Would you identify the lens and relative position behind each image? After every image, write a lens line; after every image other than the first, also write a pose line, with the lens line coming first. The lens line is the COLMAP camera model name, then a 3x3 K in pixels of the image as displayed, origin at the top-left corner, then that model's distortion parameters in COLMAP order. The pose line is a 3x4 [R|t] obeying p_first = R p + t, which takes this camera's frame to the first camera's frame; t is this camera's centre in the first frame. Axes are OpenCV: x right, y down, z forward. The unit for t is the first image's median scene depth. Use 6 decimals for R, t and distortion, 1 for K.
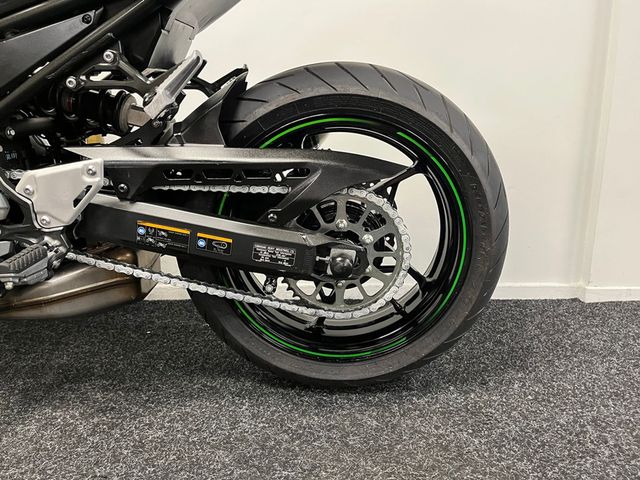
lens RADIAL K [[485.8, 0, 321.9], [0, 485.8, 238.1], [0, 0, 1]] dist [0.083857, -0.110205]
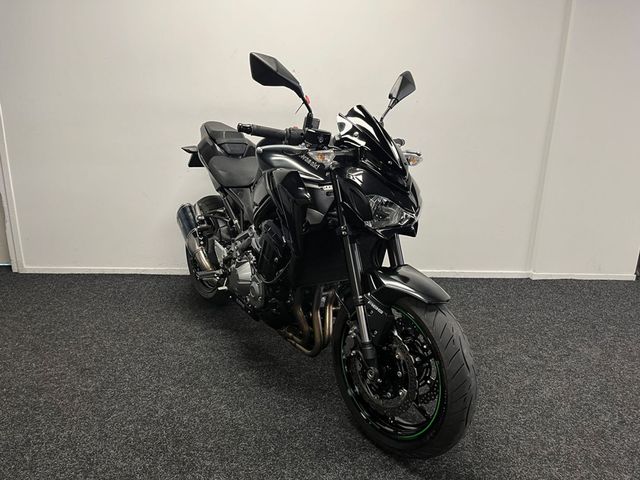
lens RADIAL K [[485.8, 0, 318.5], [0, 485.8, 237.9], [0, 0, 1]] dist [0.083857, -0.110205]
pose [[0.999026, 0.015033, 0.041491, -0.997782], [-0.016961, 0.998774, 0.046512, -0.273384], [-0.040741, -0.047170, 0.998056, -2.197025]]
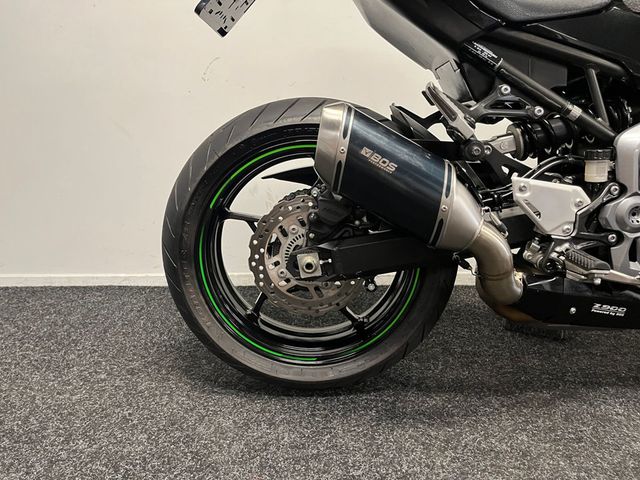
lens RADIAL K [[485.8, 0, 319.8], [0, 485.8, 236.1], [0, 0, 1]] dist [0.083857, -0.110205]
pose [[0.999859, -0.005718, -0.015804, -1.369948], [0.005950, 0.999875, 0.014677, -0.016151], [0.015718, -0.014769, 0.999767, -0.310745]]
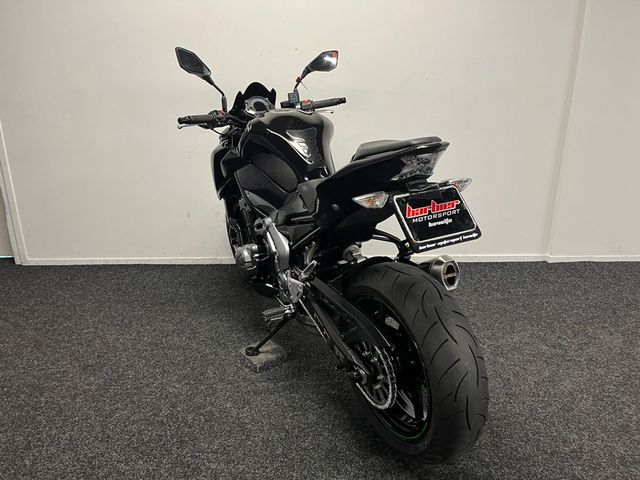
lens RADIAL K [[485.8, 0, 318.4], [0, 485.8, 235.7], [0, 0, 1]] dist [0.083857, -0.110205]
pose [[0.999743, -0.005070, 0.022091, -0.978093], [0.003252, 0.996662, 0.081577, -0.309197], [-0.022431, -0.081484, 0.996422, -2.077933]]
